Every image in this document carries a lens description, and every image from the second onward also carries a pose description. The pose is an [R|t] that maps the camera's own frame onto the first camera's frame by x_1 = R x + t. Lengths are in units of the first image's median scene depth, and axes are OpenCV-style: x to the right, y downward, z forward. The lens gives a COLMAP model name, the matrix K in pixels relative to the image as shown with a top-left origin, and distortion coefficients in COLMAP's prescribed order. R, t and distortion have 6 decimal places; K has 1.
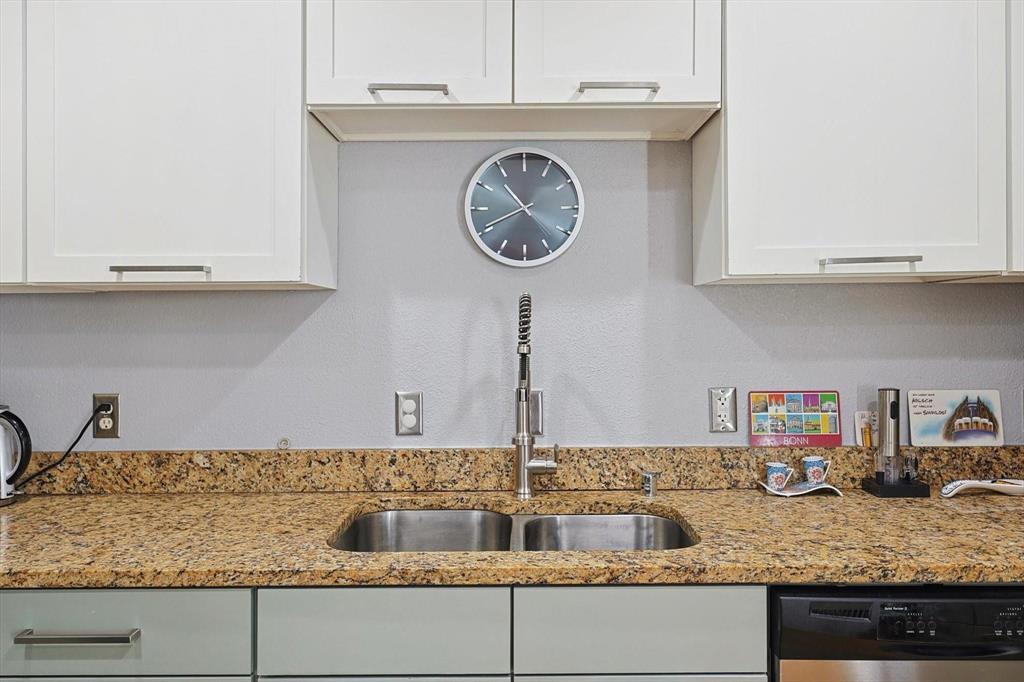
lens RADIAL K [[772.6, 0, 512.8], [0, 772.6, 299.7], [0, 0, 1]] dist [0.006107, 0.001161]
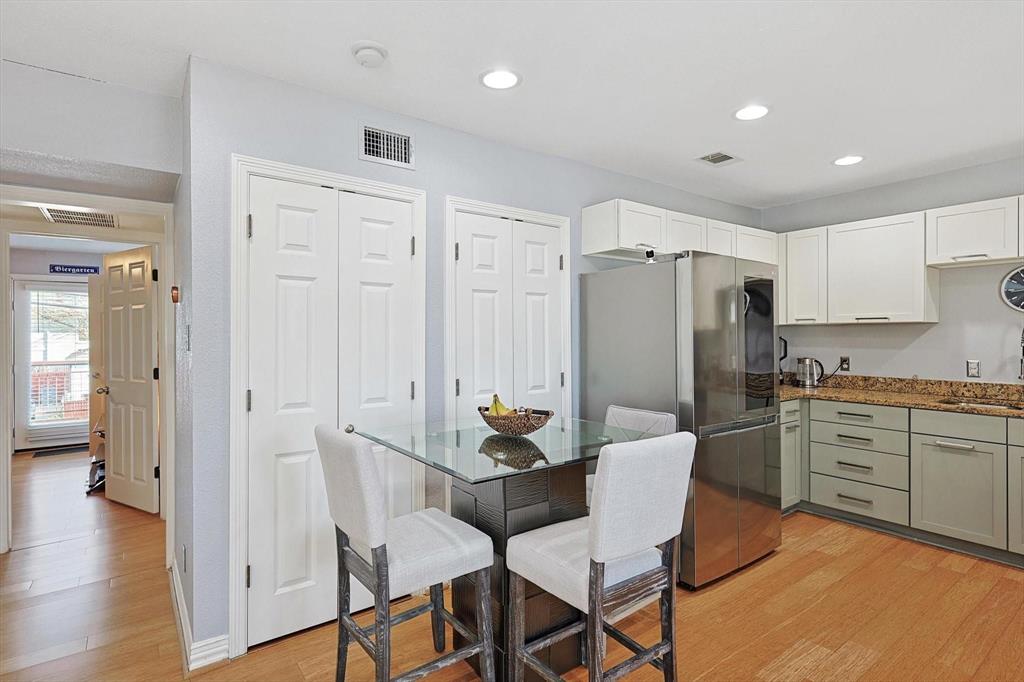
lens RADIAL K [[504.3, 0, 512.0], [0, 504.3, 341.0], [0, 0, 1]] dist [-0.003446, -0.000809]
pose [[0.595190, 0.015206, -0.803441, 0.314115], [0.028573, 0.998788, 0.040069, -0.063591], [0.803077, -0.046805, 0.594035, -1.322083]]
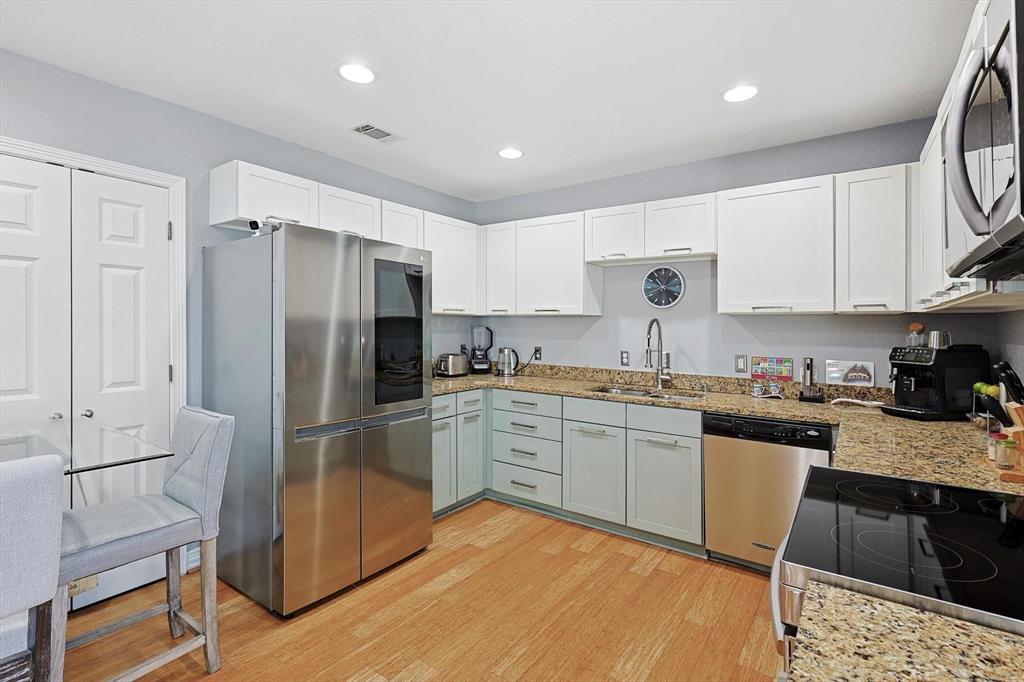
lens RADIAL K [[474.1, 0, 514.5], [0, 474.1, 330.9], [0, 0, 1]] dist [-0.000609, -0.000192]
pose [[0.818079, 0.024533, -0.574582, 0.568175], [0.001378, 0.999003, 0.044617, -0.037374], [0.575104, -0.037292, 0.817230, -0.727712]]
